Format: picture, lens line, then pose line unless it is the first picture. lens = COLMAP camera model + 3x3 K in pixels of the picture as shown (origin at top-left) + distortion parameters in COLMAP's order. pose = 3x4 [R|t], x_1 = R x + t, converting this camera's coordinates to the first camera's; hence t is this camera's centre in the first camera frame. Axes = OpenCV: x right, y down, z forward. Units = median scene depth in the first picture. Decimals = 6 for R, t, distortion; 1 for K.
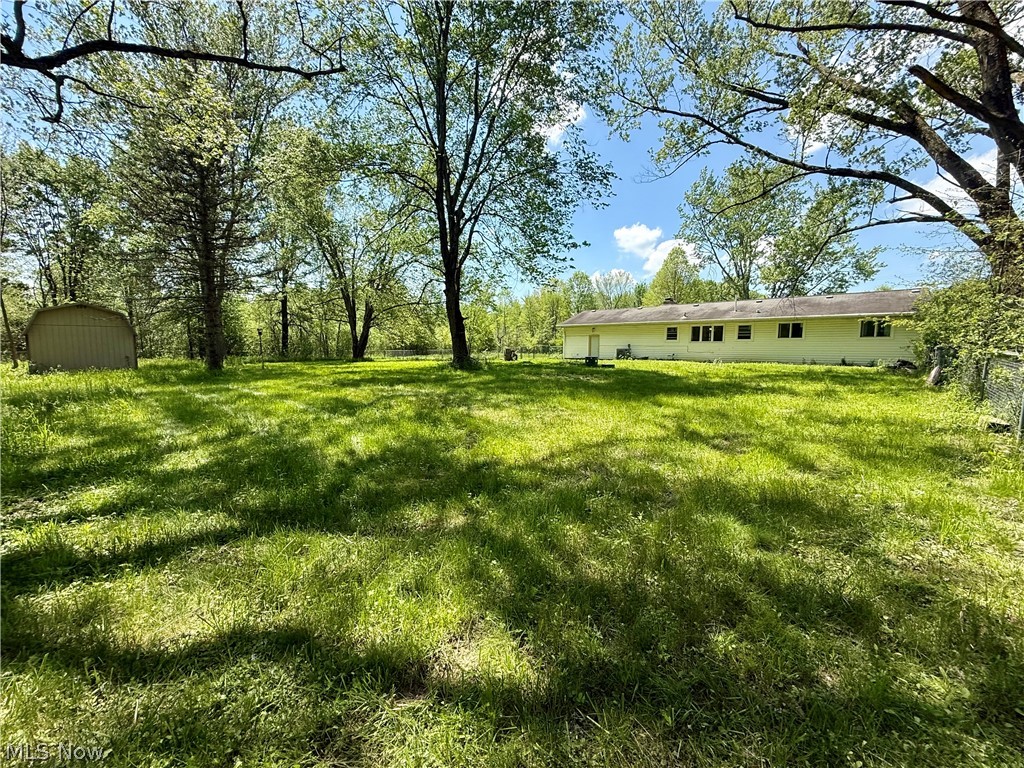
lens RADIAL K [[408.4, 0, 509.7], [0, 408.4, 378.7], [0, 0, 1]] dist [-0.001456, -0.000103]
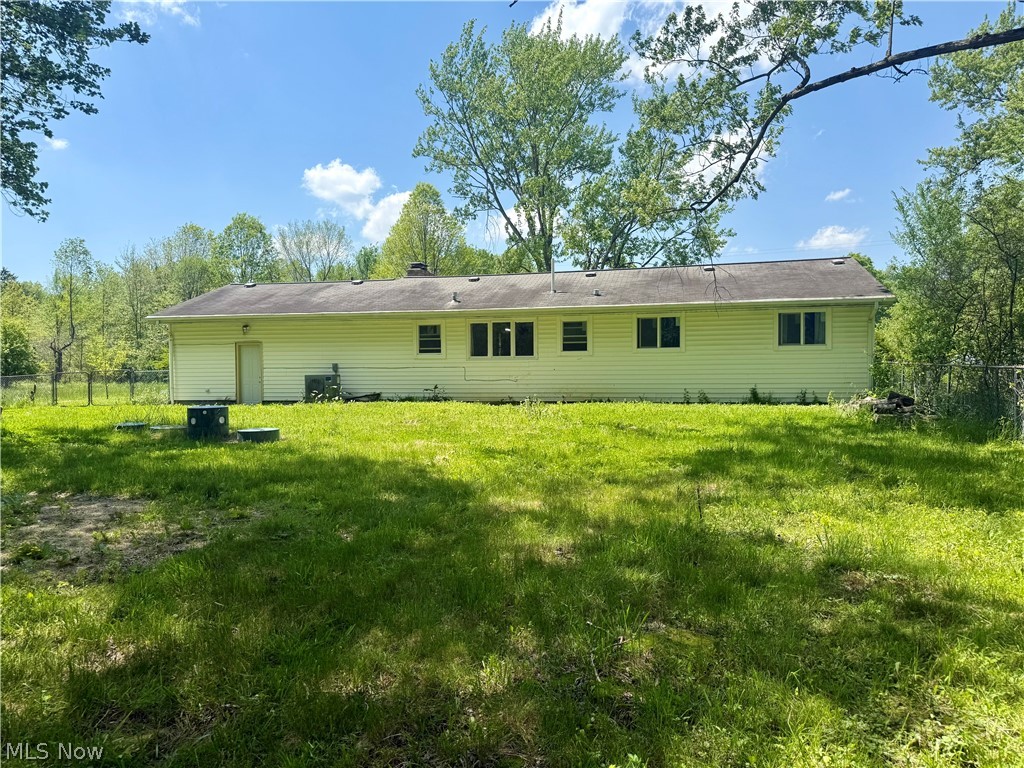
lens RADIAL K [[715.6, 0, 510.6], [0, 715.6, 383.0], [0, 0, 1]] dist [0.040286, -0.001877]
pose [[0.870336, -0.024656, 0.491840, 0.090224], [0.053209, 0.997607, -0.044145, -0.023940], [-0.489575, 0.064591, 0.869566, 0.283568]]
